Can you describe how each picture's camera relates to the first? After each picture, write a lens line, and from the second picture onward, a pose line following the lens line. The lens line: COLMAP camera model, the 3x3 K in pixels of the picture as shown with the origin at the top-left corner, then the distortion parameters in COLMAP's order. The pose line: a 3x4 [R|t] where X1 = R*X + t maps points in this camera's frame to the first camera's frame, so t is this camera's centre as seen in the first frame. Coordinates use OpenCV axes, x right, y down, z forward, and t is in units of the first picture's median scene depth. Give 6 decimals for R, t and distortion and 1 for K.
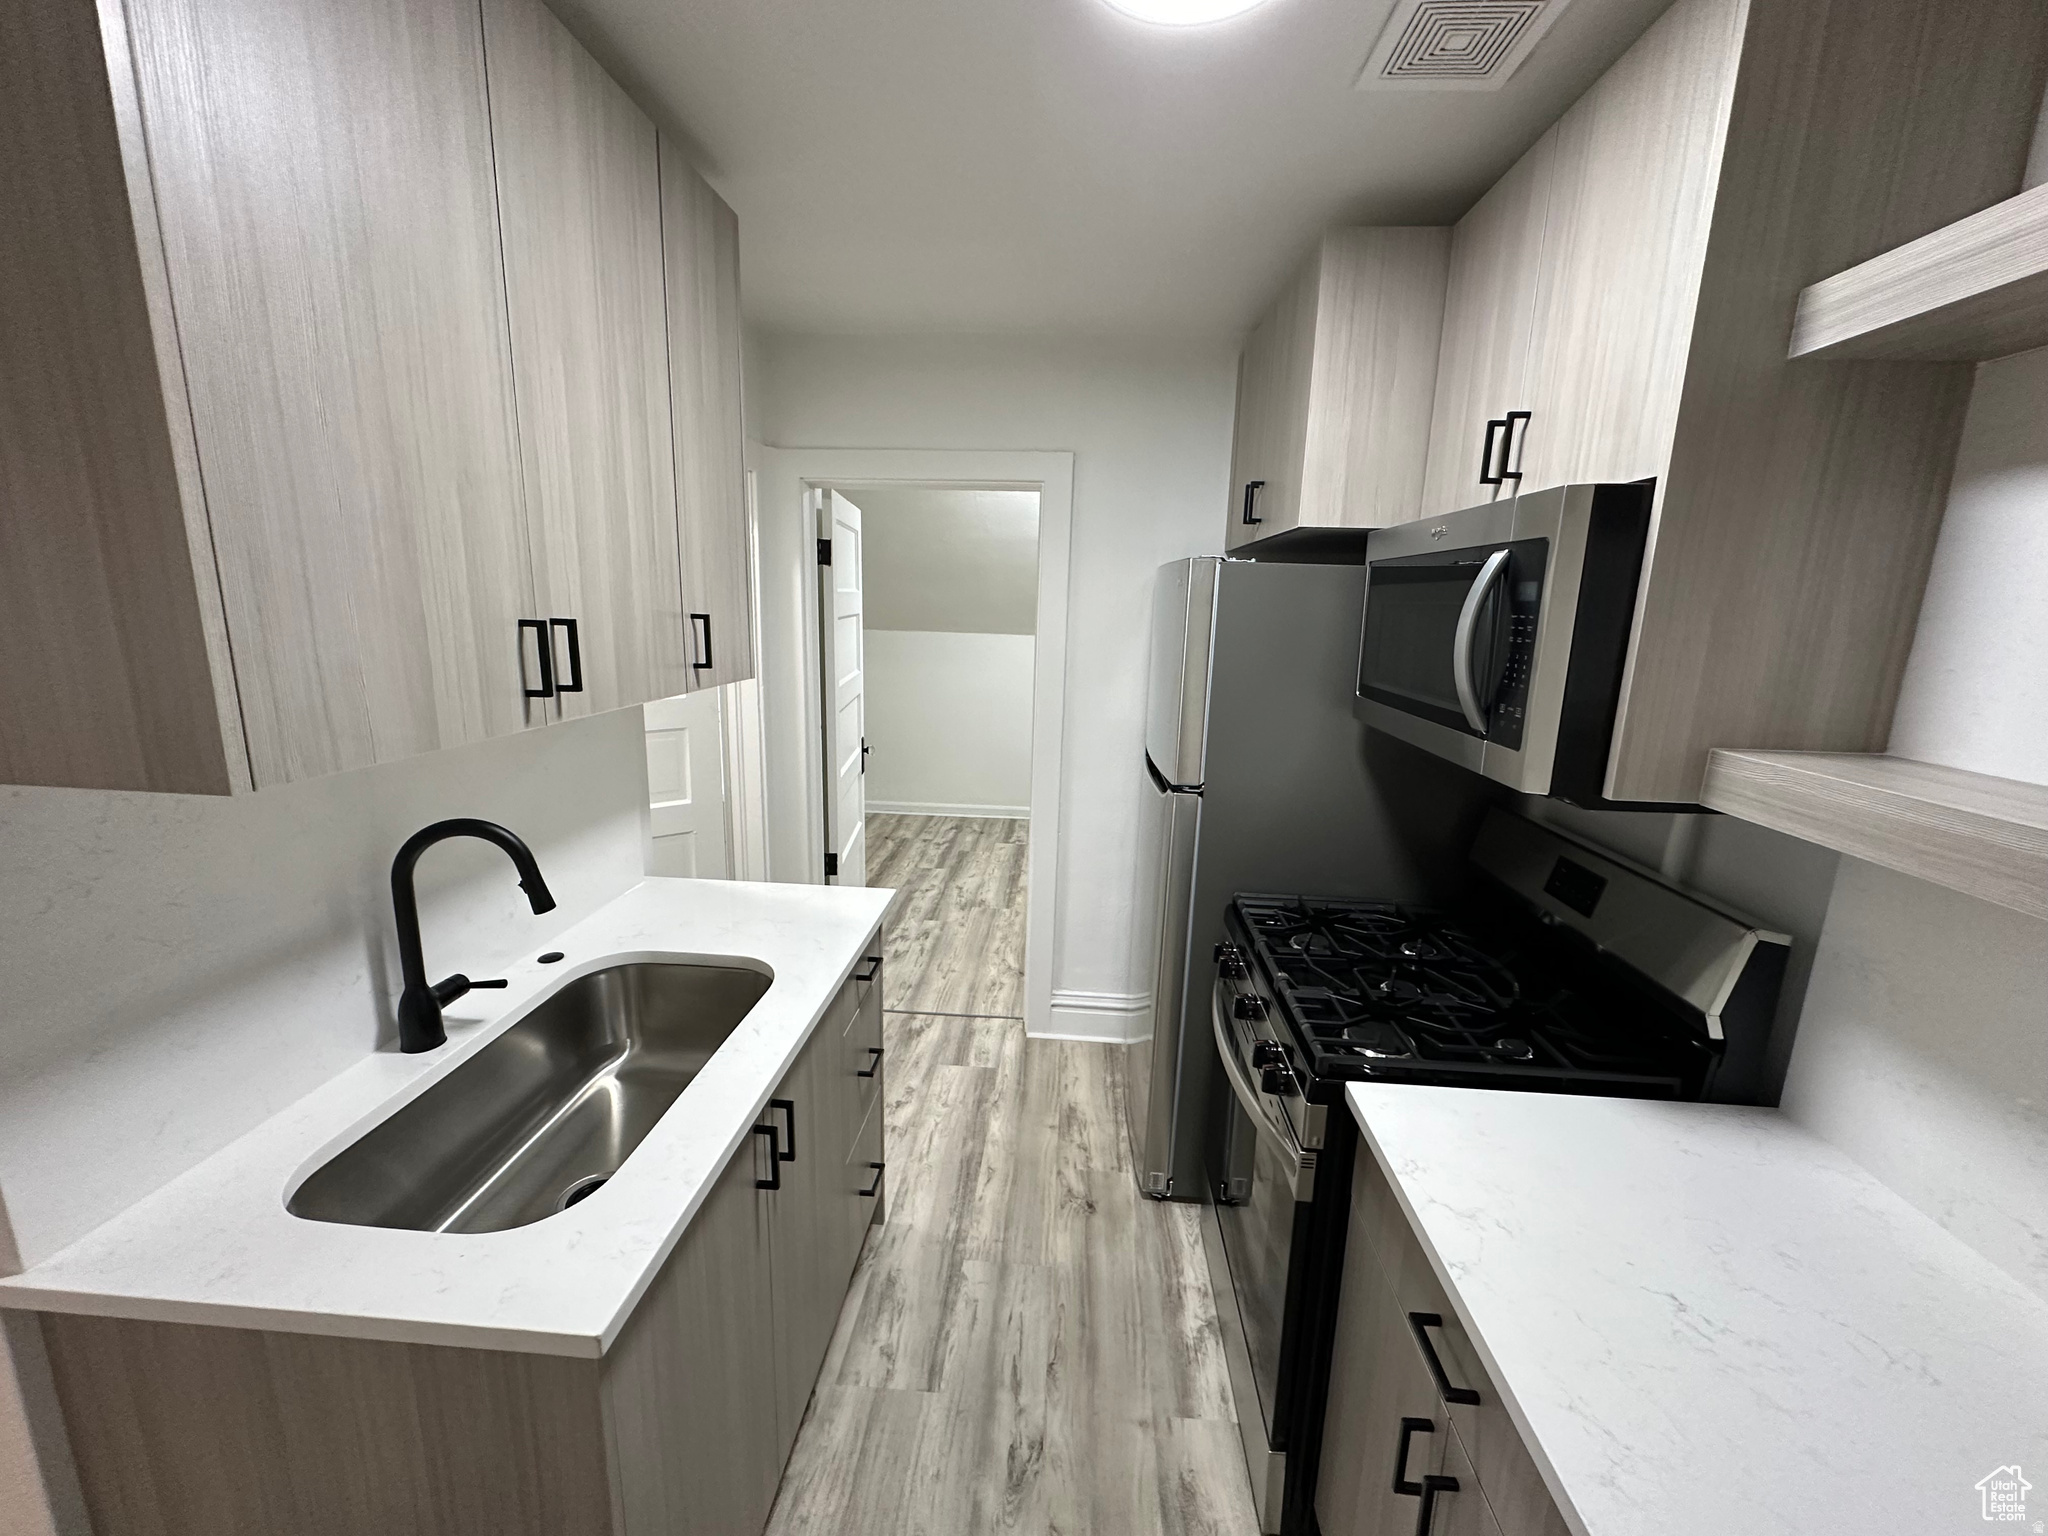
lens RADIAL K [[815.6, 0, 1020.6], [0, 815.6, 769.3], [0, 0, 1]] dist [-0.001368, 0.000372]
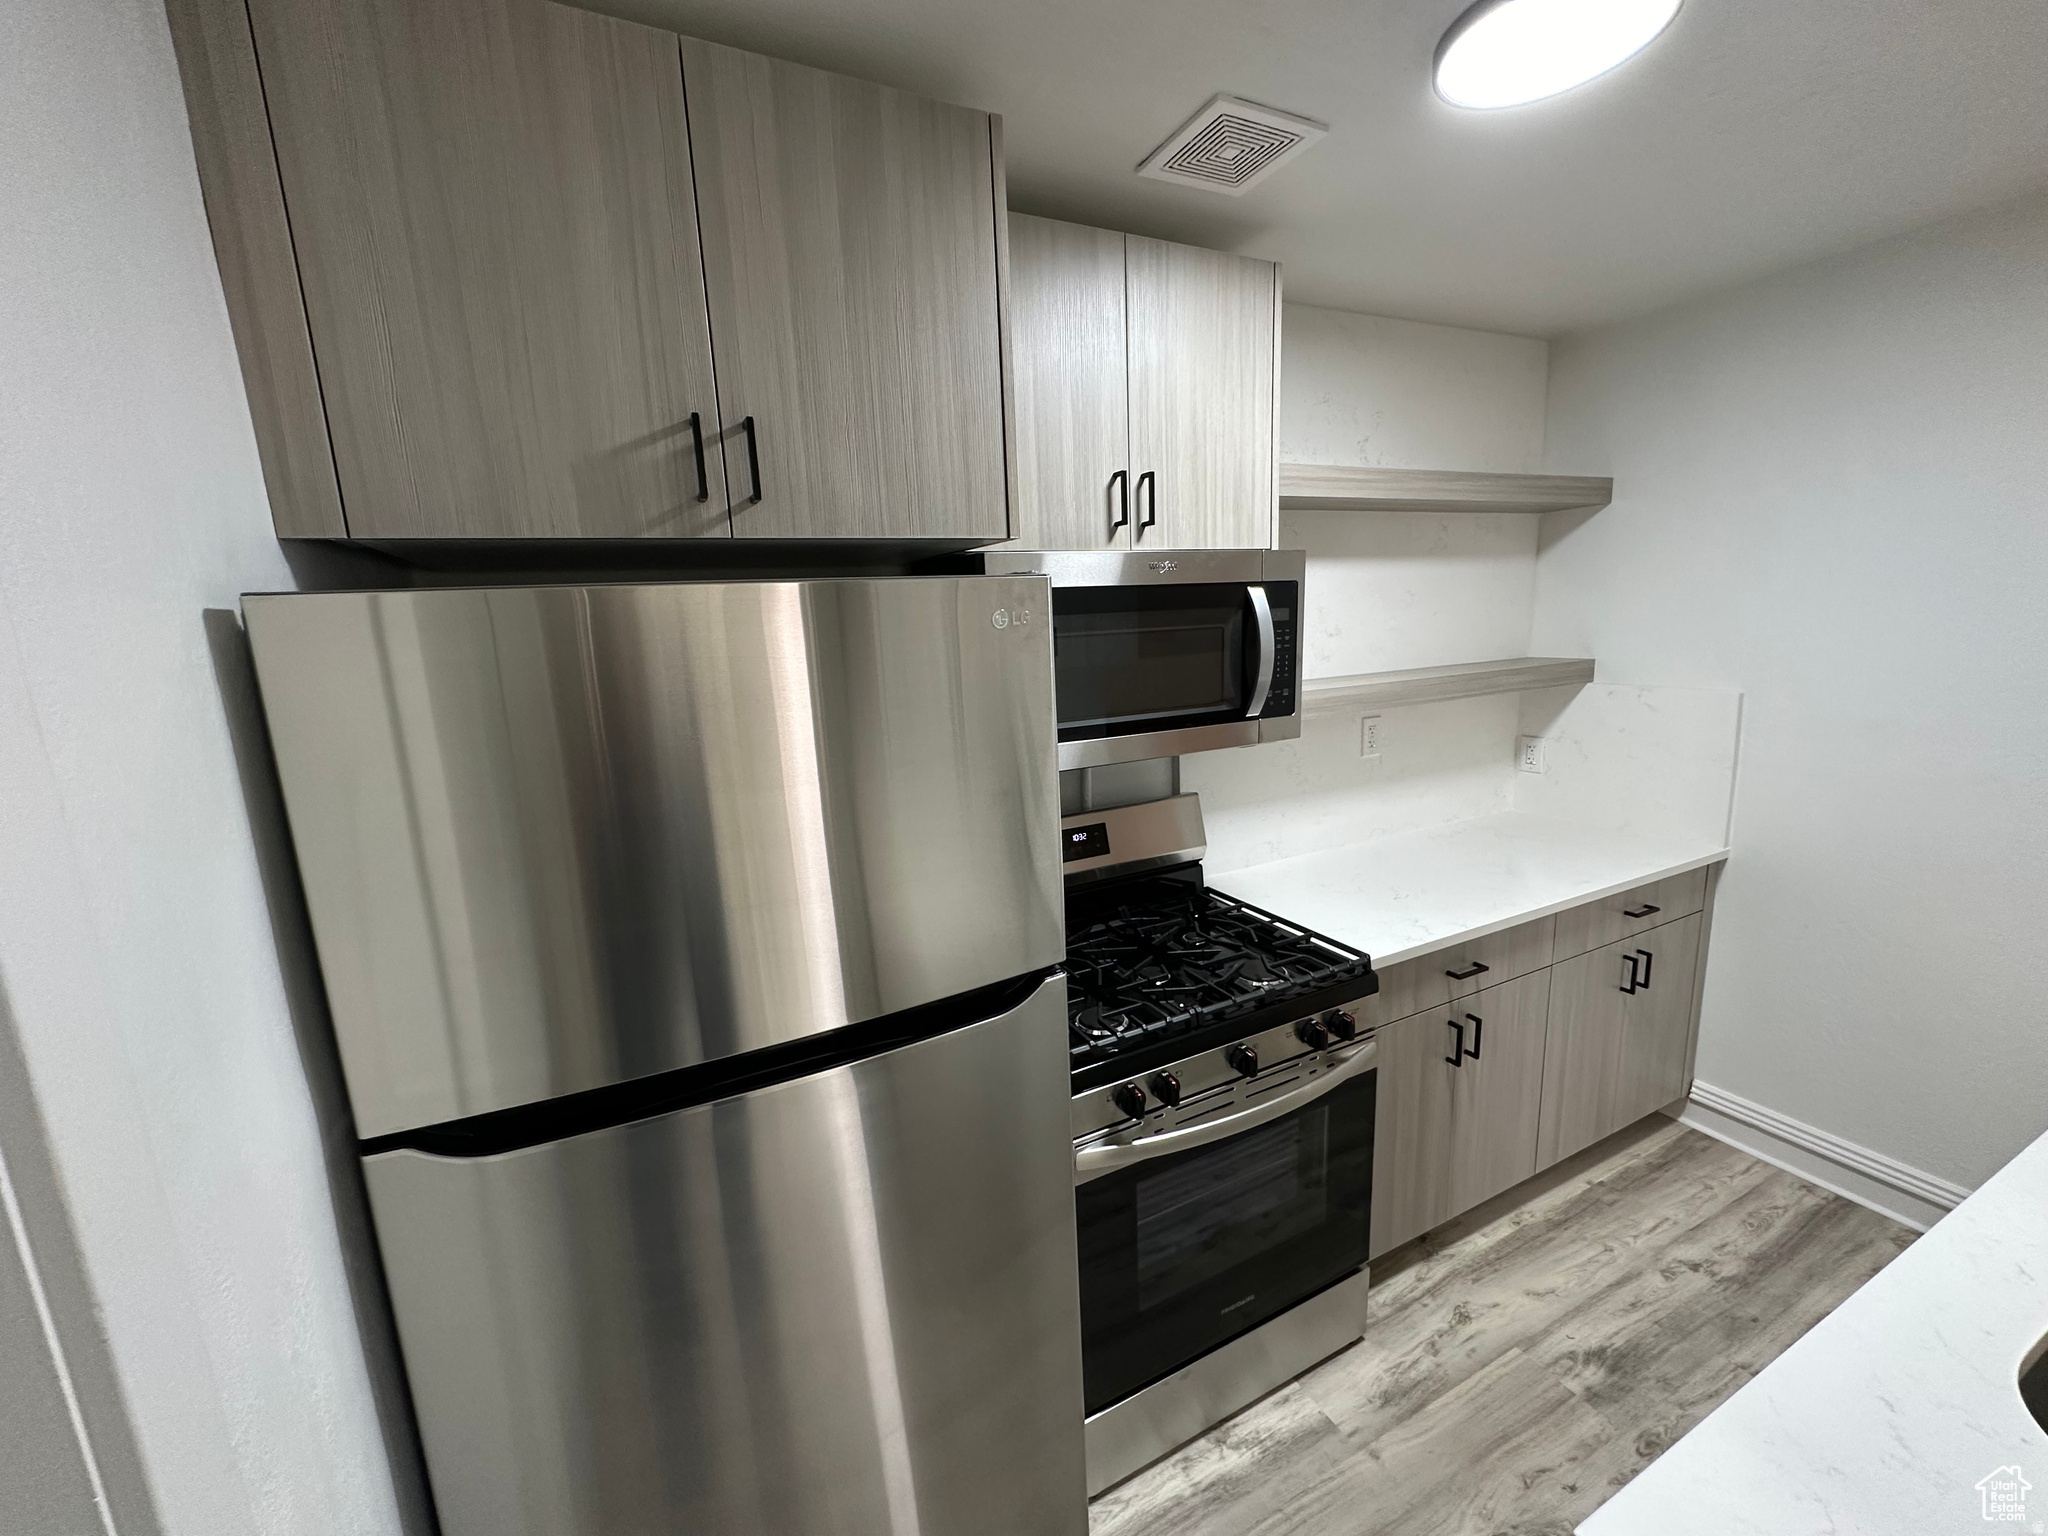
lens RADIAL K [[815.6, 0, 1031.9], [0, 815.6, 770.7], [0, 0, 1]] dist [-0.001368, 0.000372]
pose [[-0.510006, -0.163493, 0.844490, -0.297510], [0.207907, 0.929231, 0.305458, -0.315599], [-0.834667, 0.331361, -0.439922, 1.334908]]
